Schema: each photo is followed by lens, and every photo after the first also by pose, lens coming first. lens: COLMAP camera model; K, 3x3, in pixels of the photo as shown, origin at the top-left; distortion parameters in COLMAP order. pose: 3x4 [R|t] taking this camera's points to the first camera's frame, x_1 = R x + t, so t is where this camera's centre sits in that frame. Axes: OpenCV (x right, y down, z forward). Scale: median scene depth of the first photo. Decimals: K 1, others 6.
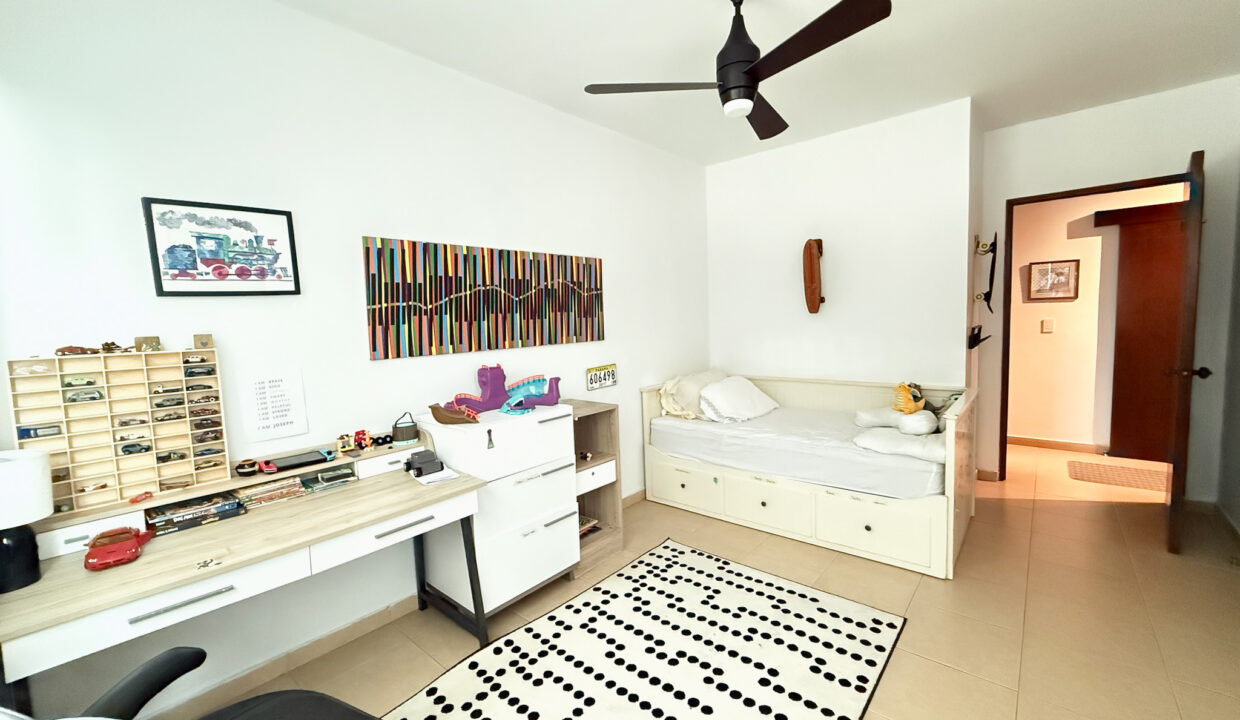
lens RADIAL K [[491.2, 0, 619.7], [0, 491.2, 358.9], [0, 0, 1]] dist [-0.001585, -0.000099]
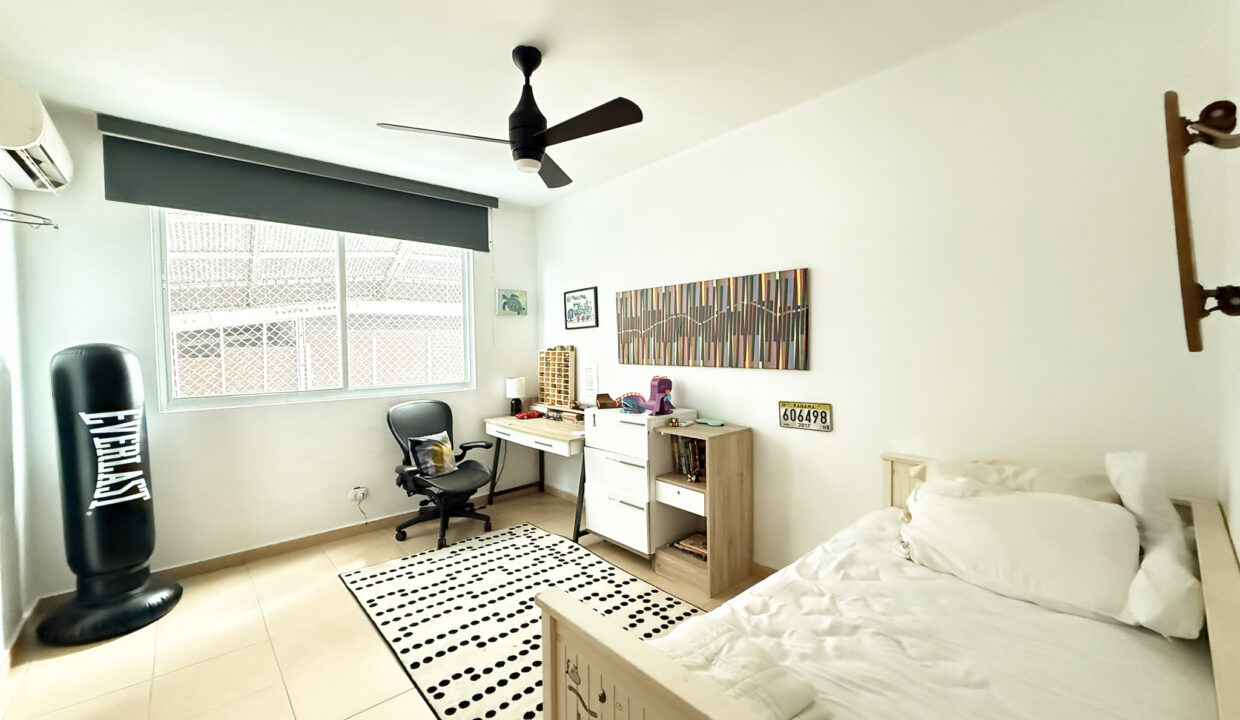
lens RADIAL K [[491.2, 0, 619.7], [0, 491.2, 358.9], [0, 0, 1]] dist [-0.001585, -0.000099]
pose [[-0.122956, 0.071639, -0.989823, 1.051142], [-0.066073, 0.994587, 0.080192, -0.133449], [0.990210, 0.075260, -0.117557, 1.058639]]
